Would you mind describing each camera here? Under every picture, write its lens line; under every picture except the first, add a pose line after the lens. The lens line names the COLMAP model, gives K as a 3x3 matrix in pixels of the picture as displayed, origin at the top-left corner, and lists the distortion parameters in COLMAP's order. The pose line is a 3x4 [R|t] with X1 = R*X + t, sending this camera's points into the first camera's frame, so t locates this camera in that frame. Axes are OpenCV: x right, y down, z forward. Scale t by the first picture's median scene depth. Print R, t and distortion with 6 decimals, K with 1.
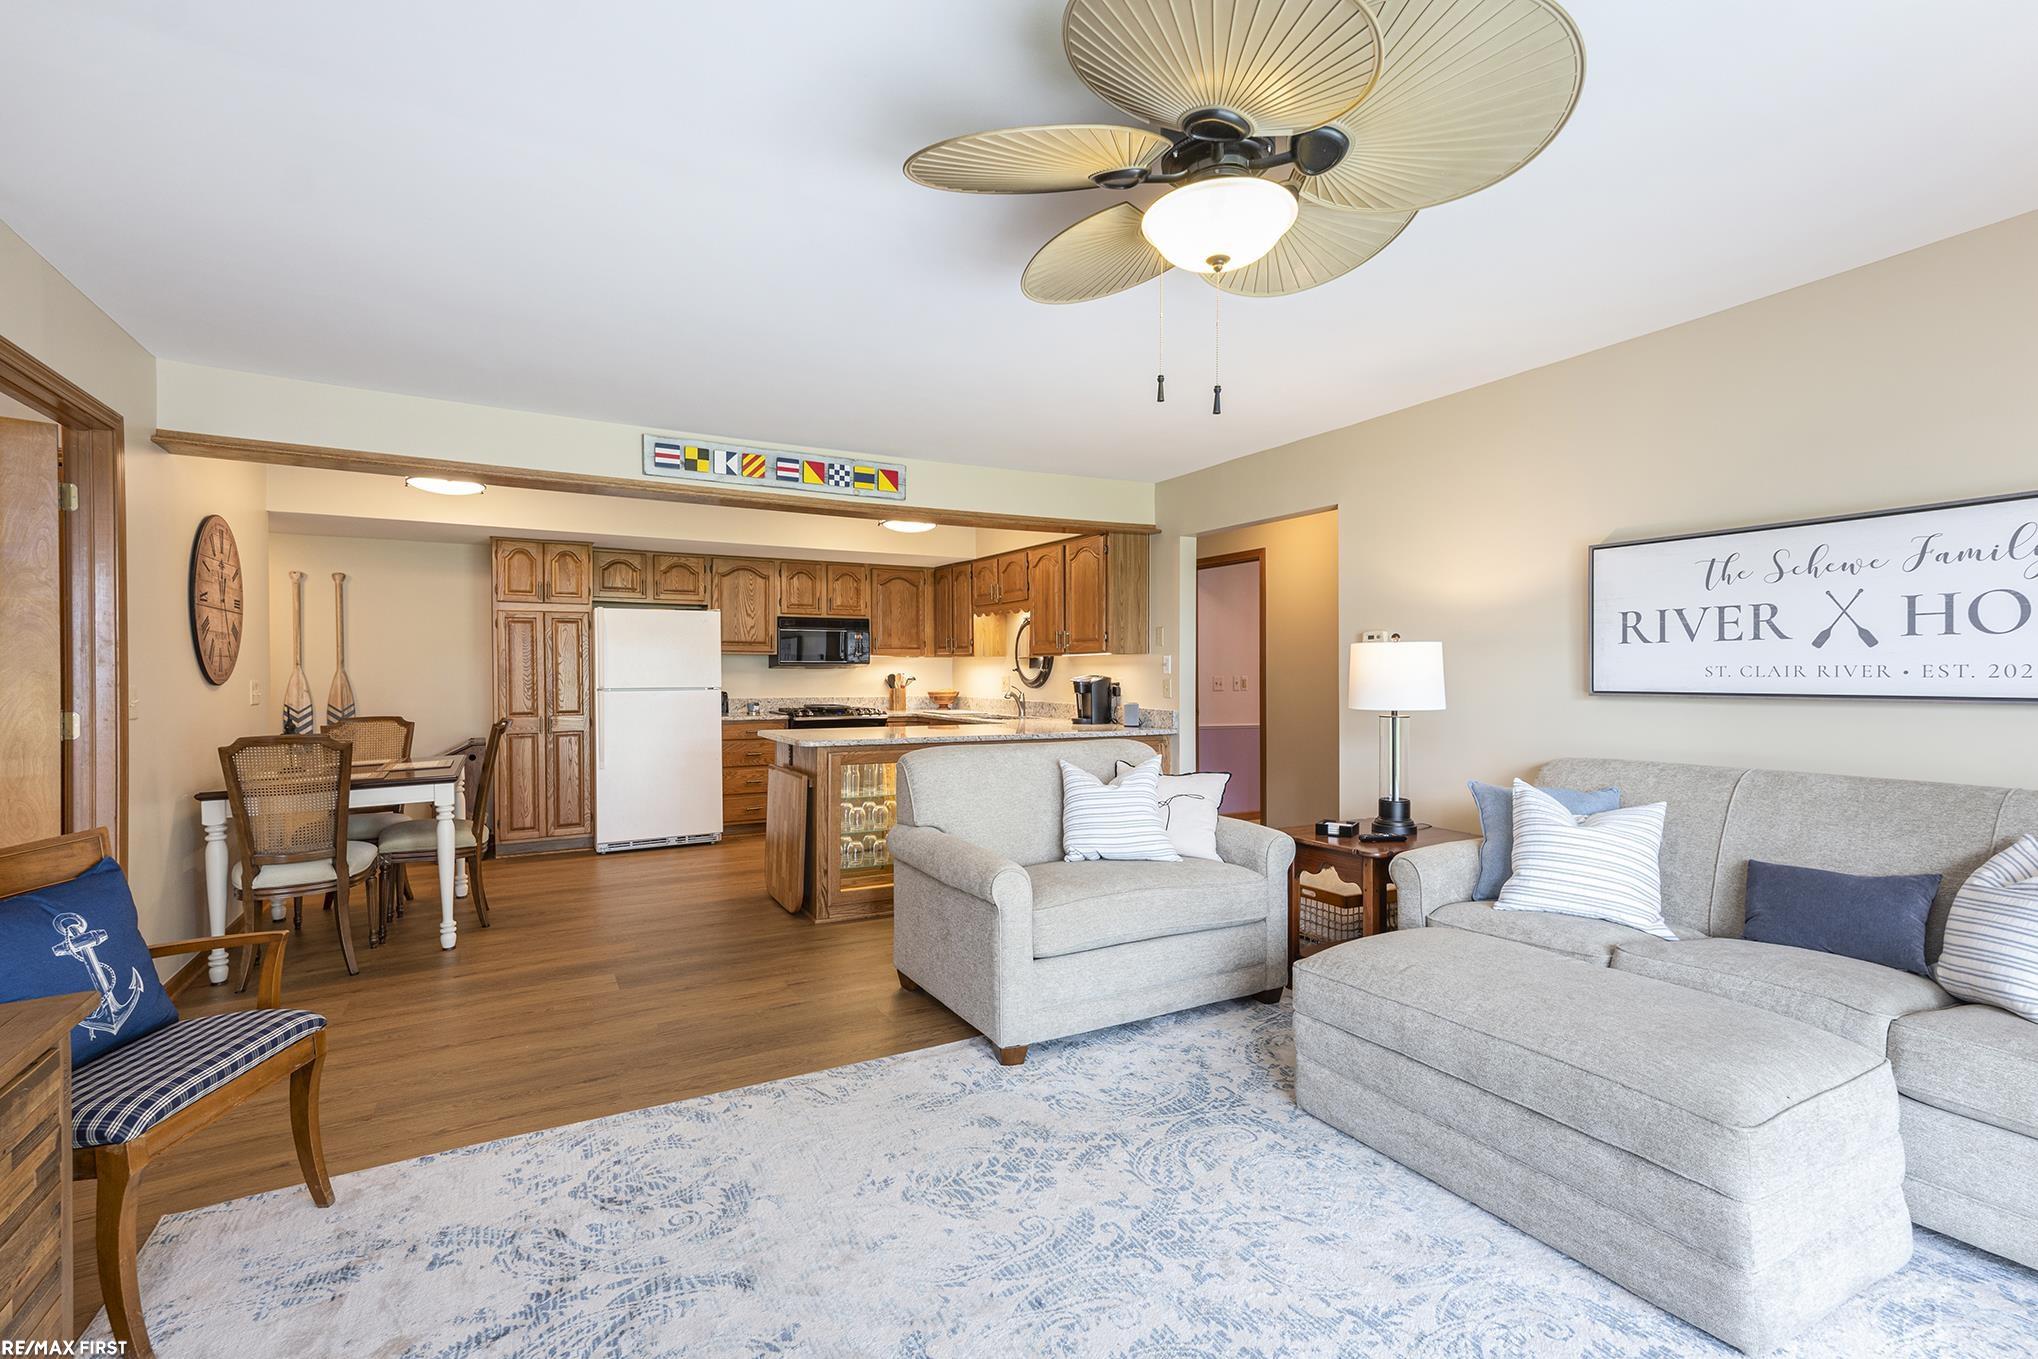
lens RADIAL K [[927.1, 0, 1017.1], [0, 927.1, 682.8], [0, 0, 1]] dist [-0.004629, -0.000101]
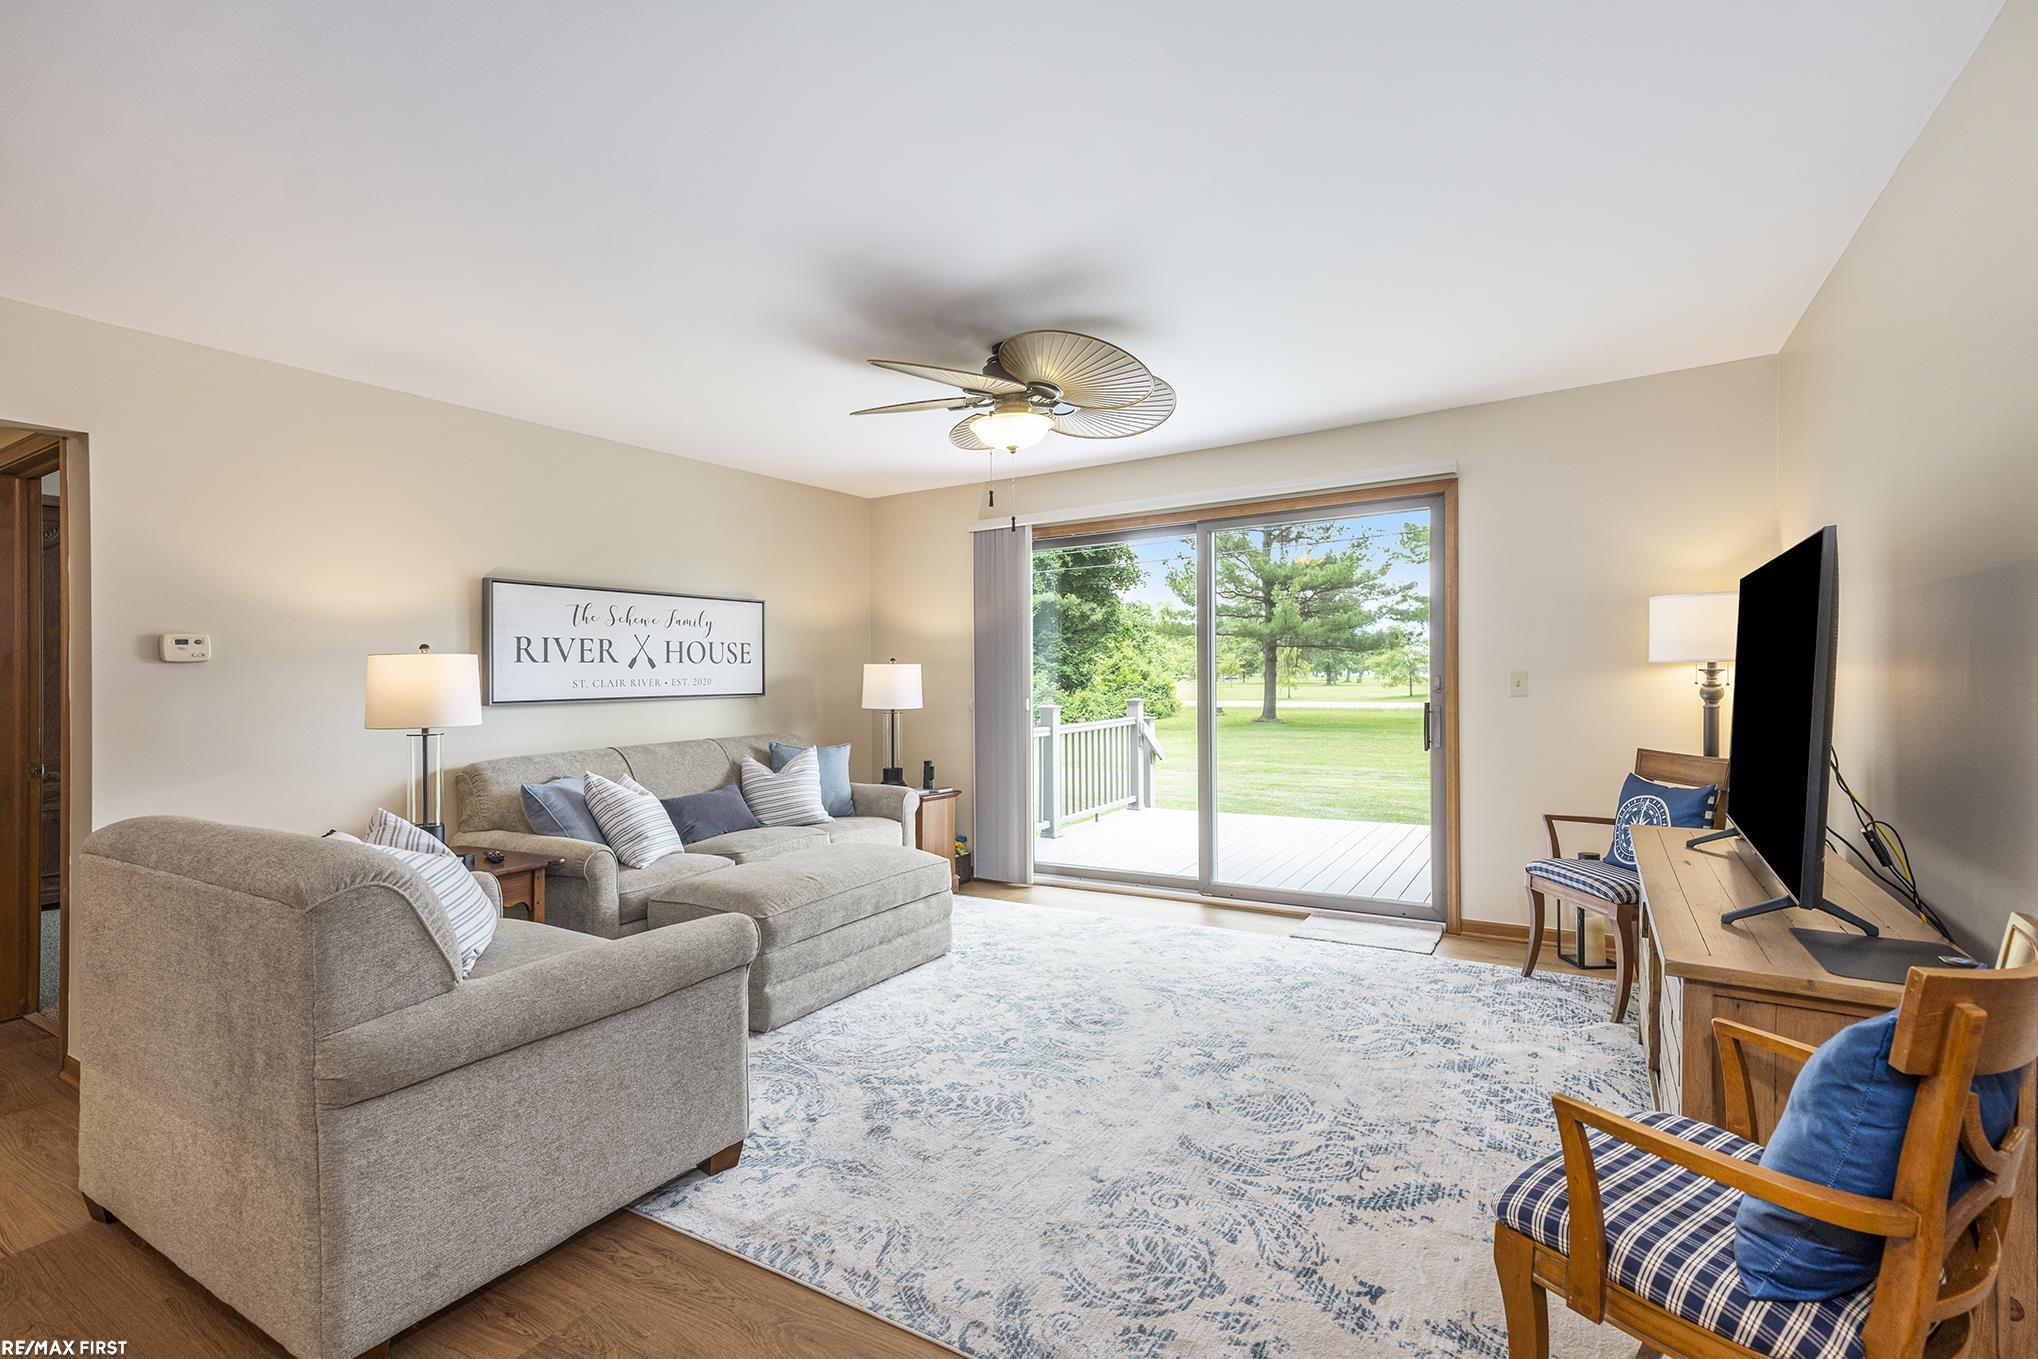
lens RADIAL K [[927.1, 0, 1015.9], [0, 927.1, 673.1], [0, 0, 1]] dist [-0.004629, -0.000101]
pose [[-0.500196, 0.010779, 0.865845, -0.940181], [0.021605, 0.999767, 0.000035, -0.016853], [-0.865642, 0.018724, -0.500312, 1.313020]]
